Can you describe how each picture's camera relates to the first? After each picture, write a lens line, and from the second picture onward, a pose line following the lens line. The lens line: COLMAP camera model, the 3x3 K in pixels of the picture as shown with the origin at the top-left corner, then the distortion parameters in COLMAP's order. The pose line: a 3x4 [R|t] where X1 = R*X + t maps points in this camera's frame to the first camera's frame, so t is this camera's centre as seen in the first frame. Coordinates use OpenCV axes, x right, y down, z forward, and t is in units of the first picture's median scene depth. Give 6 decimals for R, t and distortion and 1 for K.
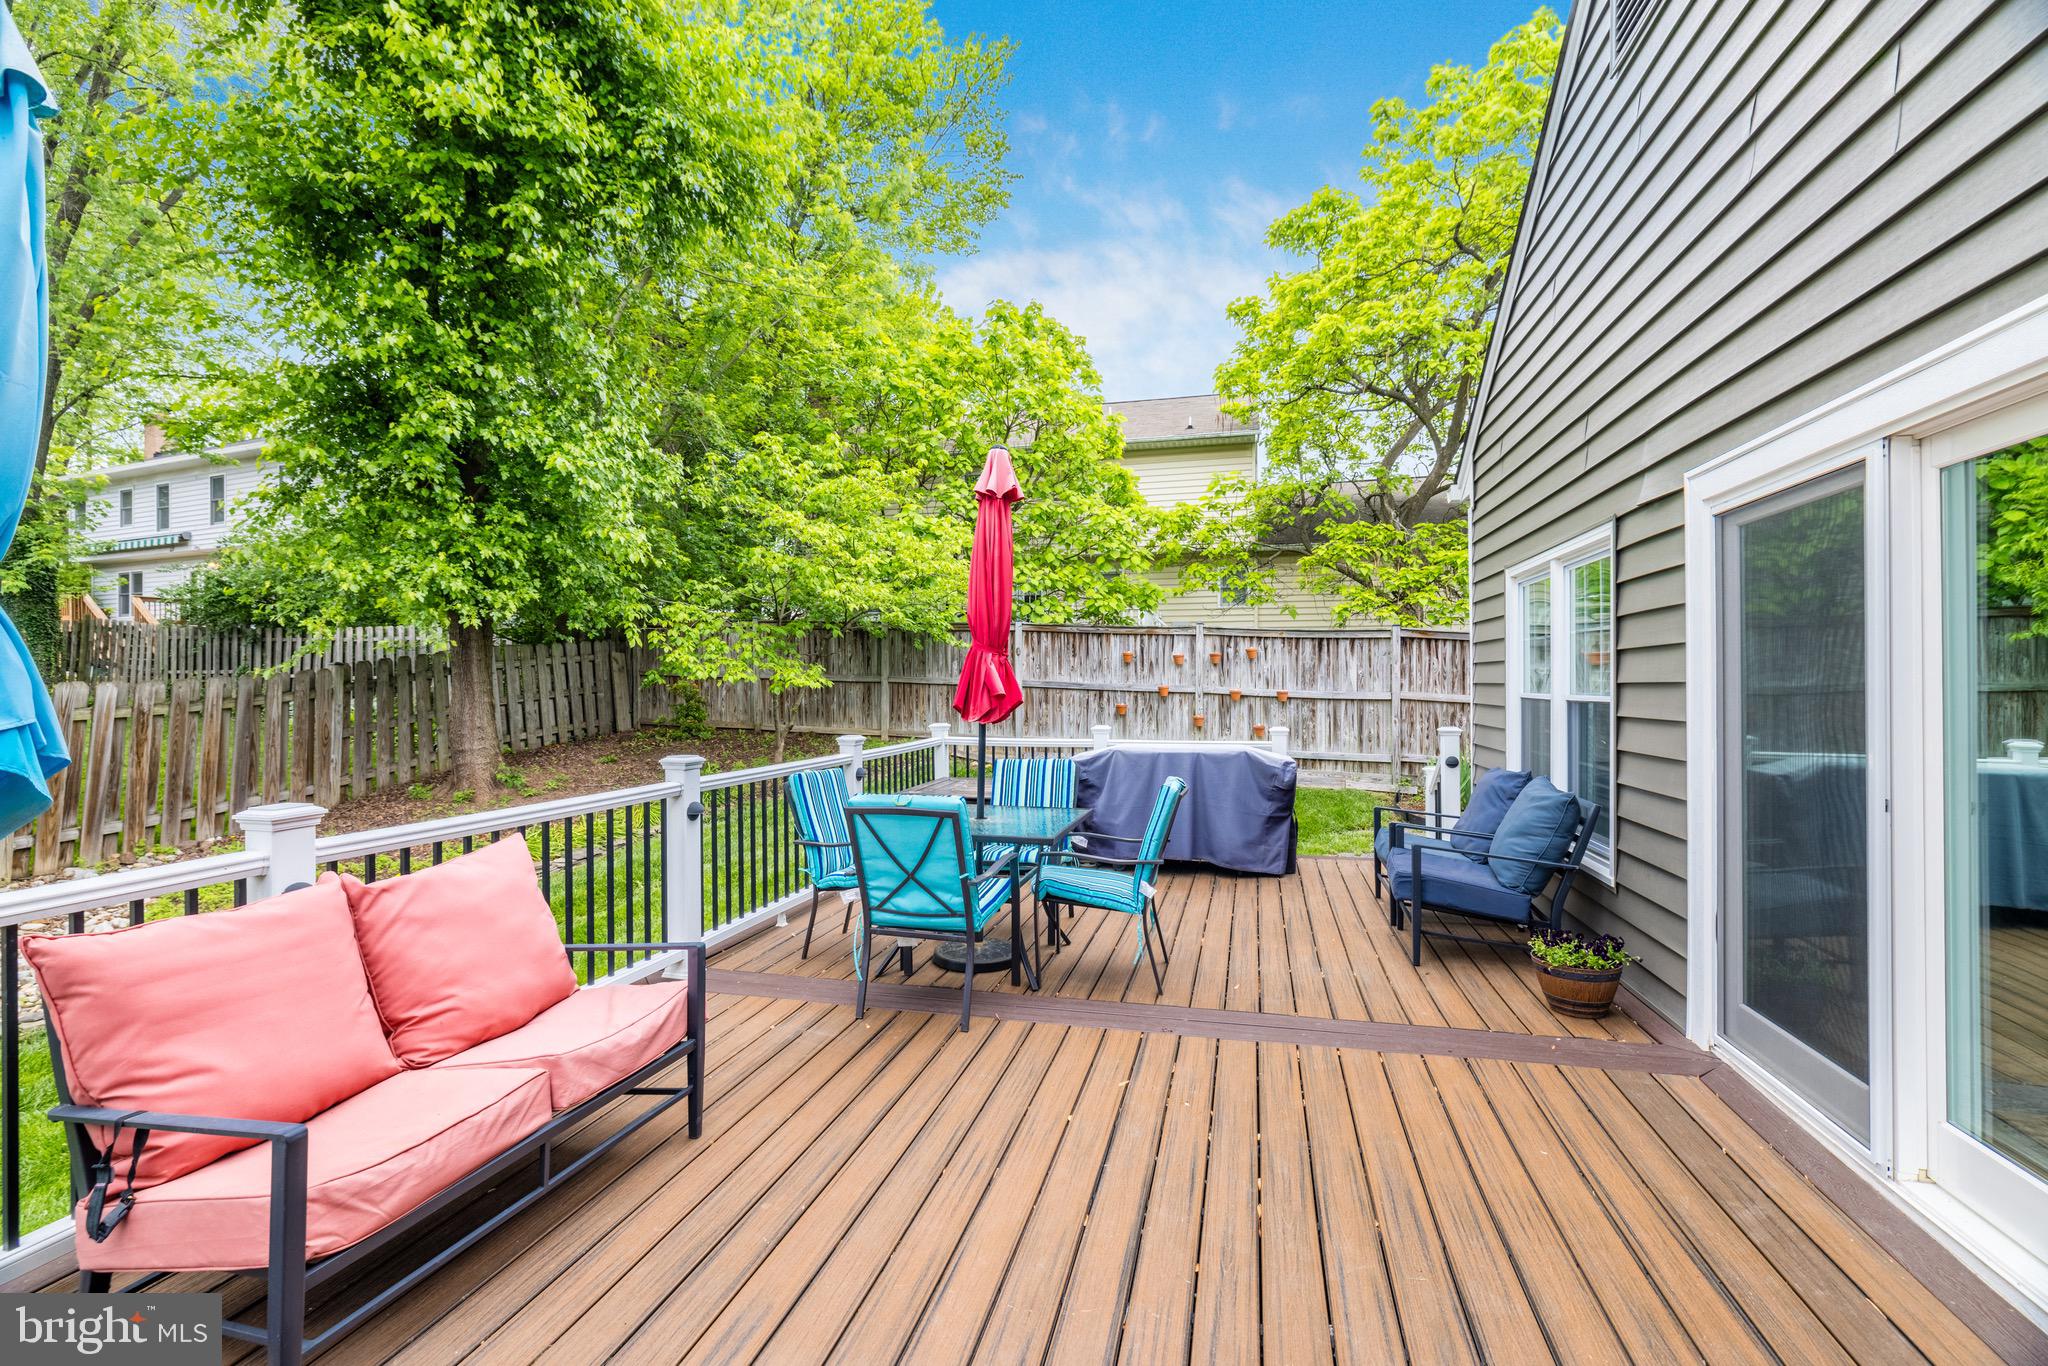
lens RADIAL K [[887.8, 0, 1025.1], [0, 887.8, 671.5], [0, 0, 1]] dist [-0.049749, 0.018406]
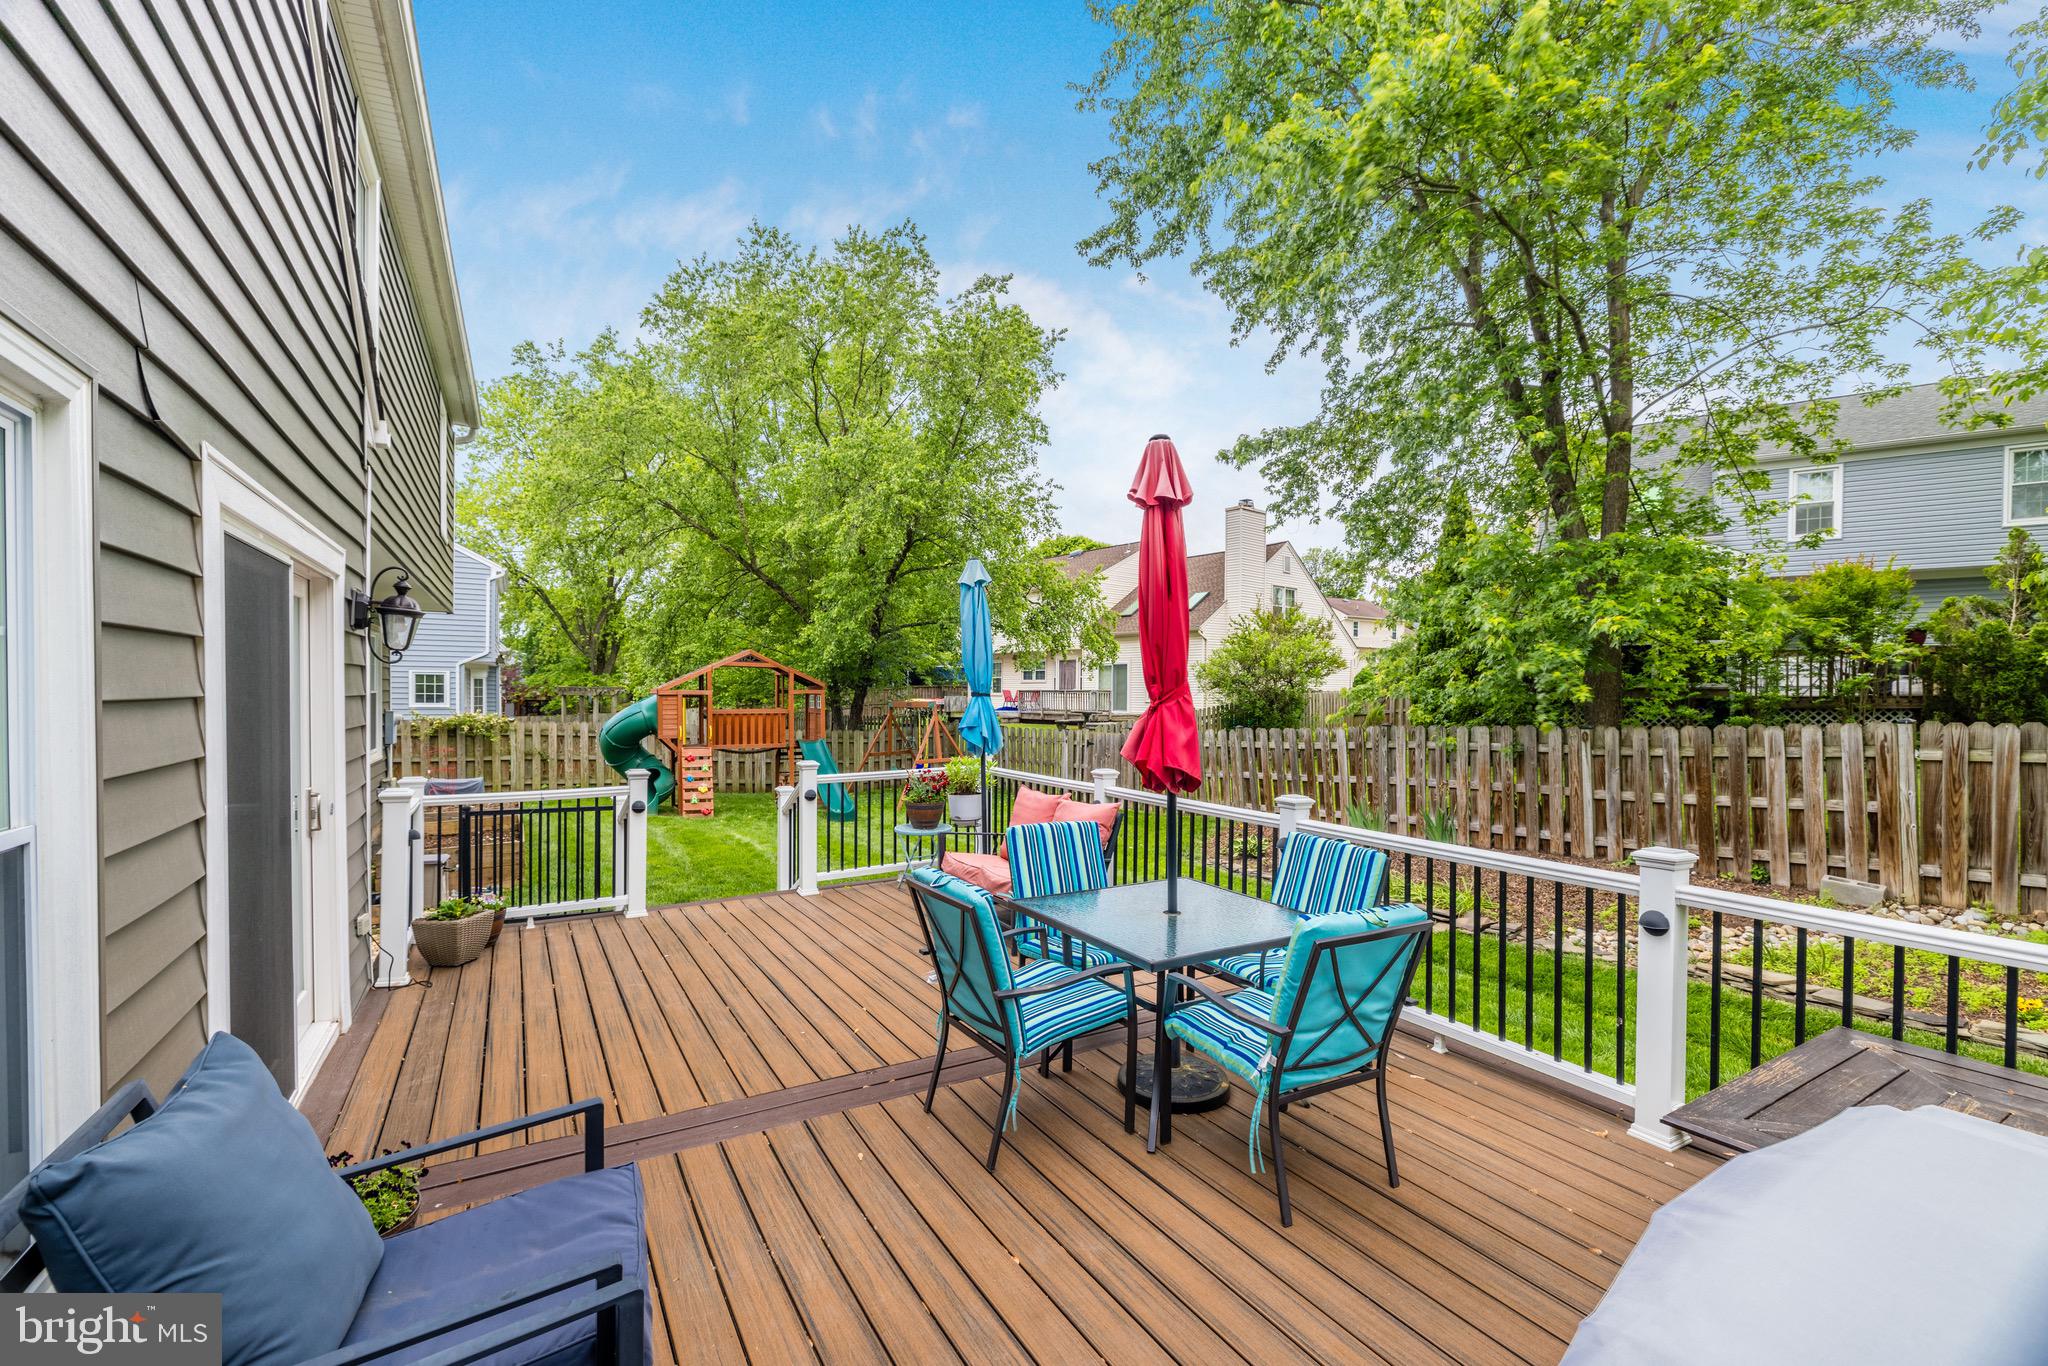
lens RADIAL K [[887.8, 0, 1025.1], [0, 887.8, 671.5], [0, 0, 1]] dist [-0.049749, 0.018406]
pose [[-0.714560, -0.016683, -0.699376, 0.872153], [-0.003004, 0.999780, -0.020780, -0.051004], [0.699568, -0.012747, -0.714452, 2.138741]]
